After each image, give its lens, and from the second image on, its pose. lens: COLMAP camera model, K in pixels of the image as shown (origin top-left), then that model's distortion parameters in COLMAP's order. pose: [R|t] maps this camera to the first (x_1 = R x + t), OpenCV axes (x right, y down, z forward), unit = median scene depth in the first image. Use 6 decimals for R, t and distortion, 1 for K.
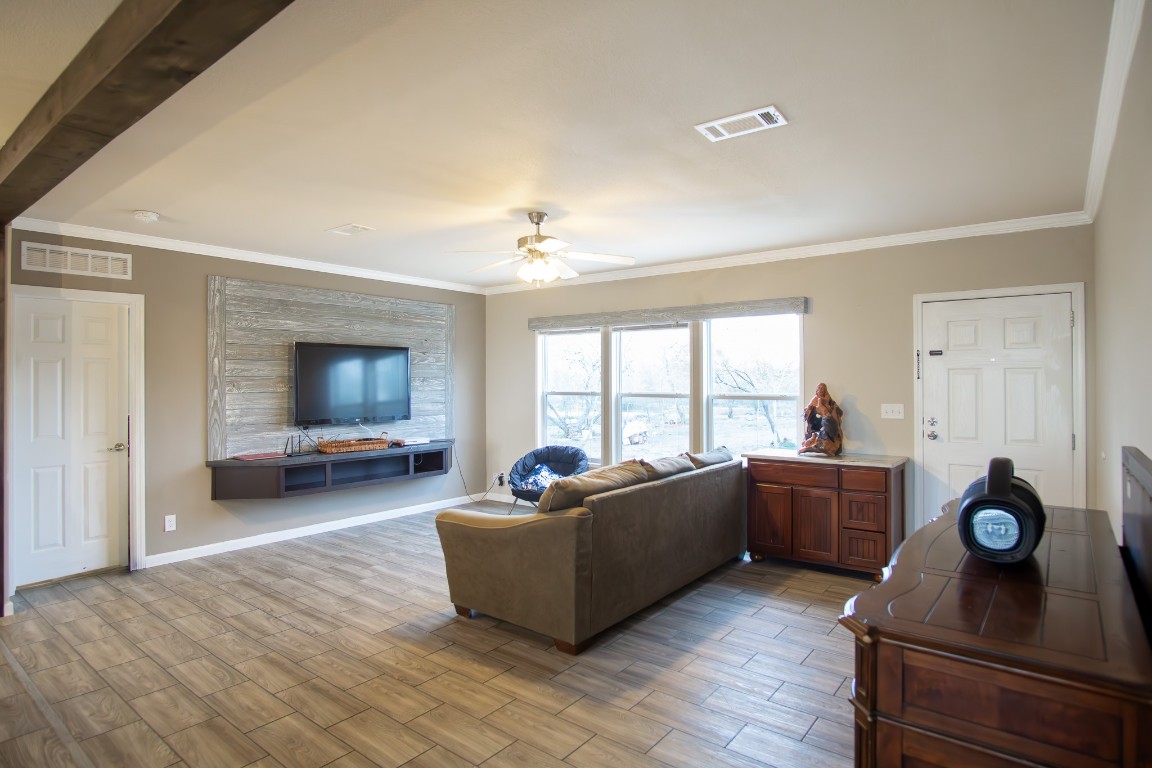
lens RADIAL K [[621.9, 0, 577.6], [0, 621.9, 374.7], [0, 0, 1]] dist [-0.033031, 0.007887]
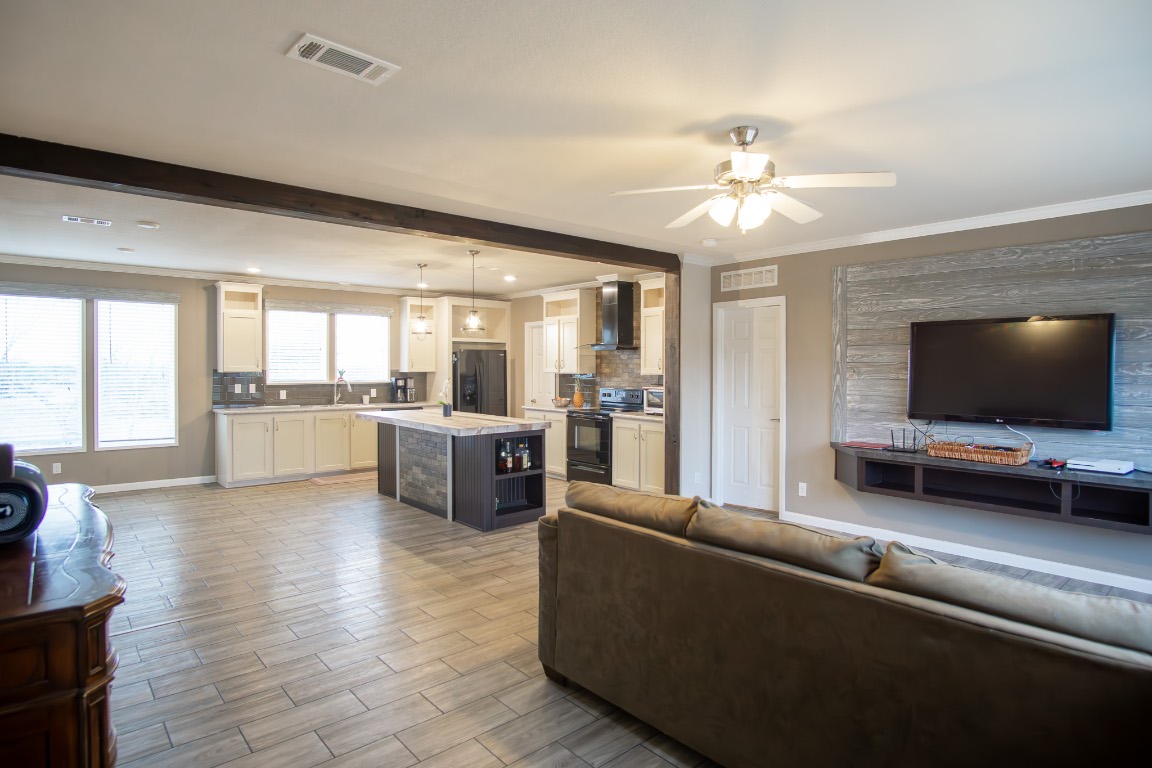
lens RADIAL K [[621.9, 0, 570.6], [0, 621.9, 377.9], [0, 0, 1]] dist [-0.033031, 0.007887]
pose [[-0.190695, 0.019659, -0.981453, 0.576028], [0.008036, 0.999797, 0.018465, 0.006219], [0.981617, -0.004366, -0.190814, 0.813912]]
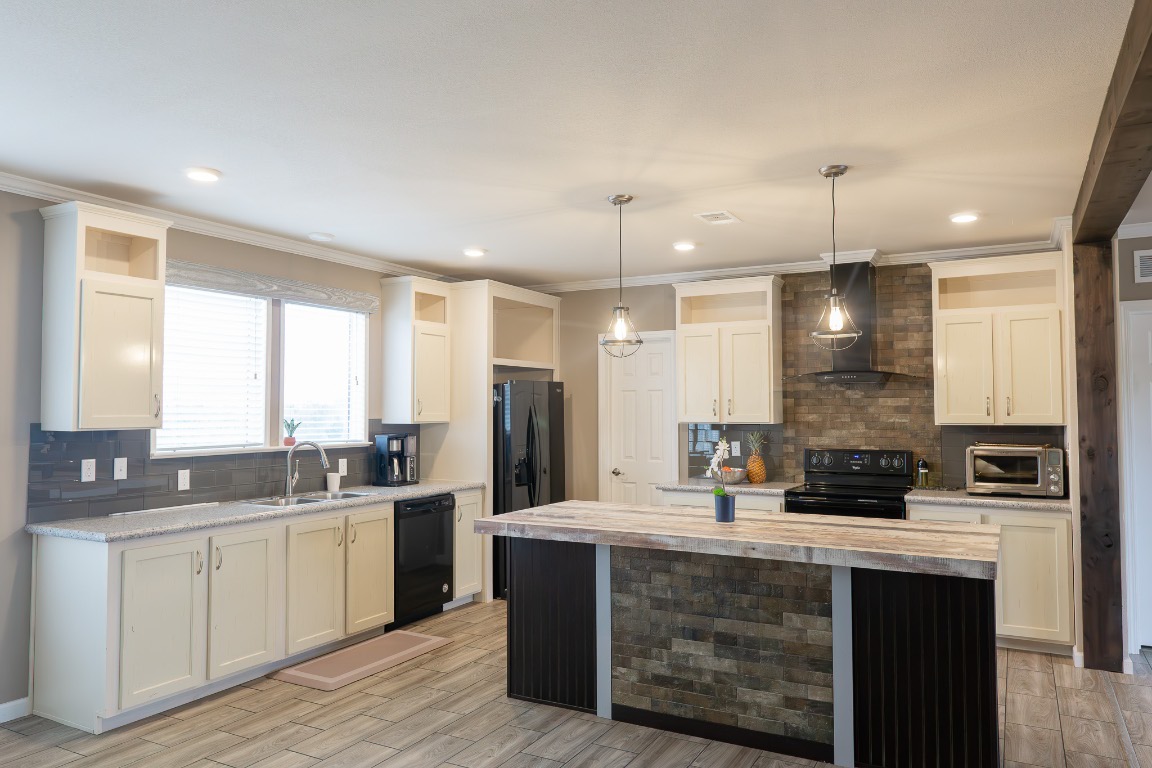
lens RADIAL K [[802.4, 0, 574.0], [0, 802.4, 379.9], [0, 0, 1]] dist [-0.007155, -0.000633]
pose [[0.166631, -0.033643, -0.985445, 0.078959], [0.012196, 0.999412, -0.032058, -0.005275], [0.985944, -0.006677, 0.166943, 0.003165]]
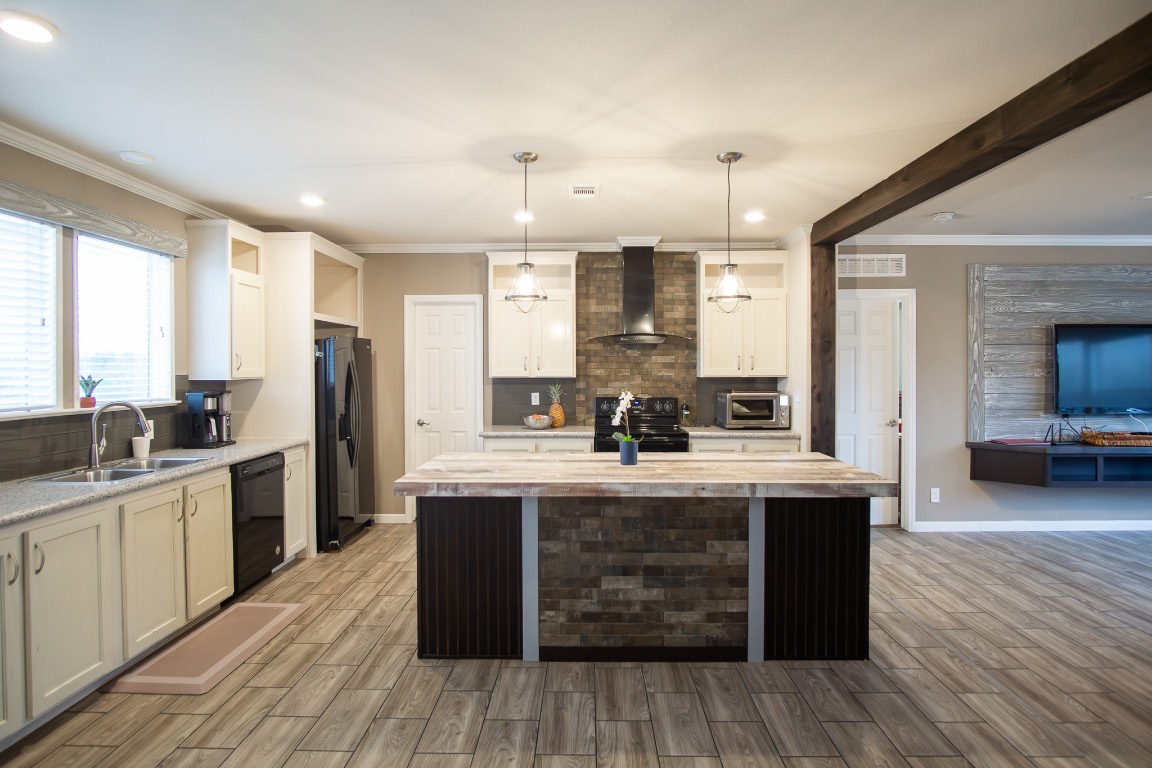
lens RADIAL K [[621.9, 0, 574.3], [0, 621.9, 376.6], [0, 0, 1]] dist [-0.033031, 0.007887]
pose [[0.604558, 0.013444, -0.796447, -0.185124], [0.008645, 0.999688, 0.023437, -0.001495], [0.796514, -0.021054, 0.604253, -0.179274]]
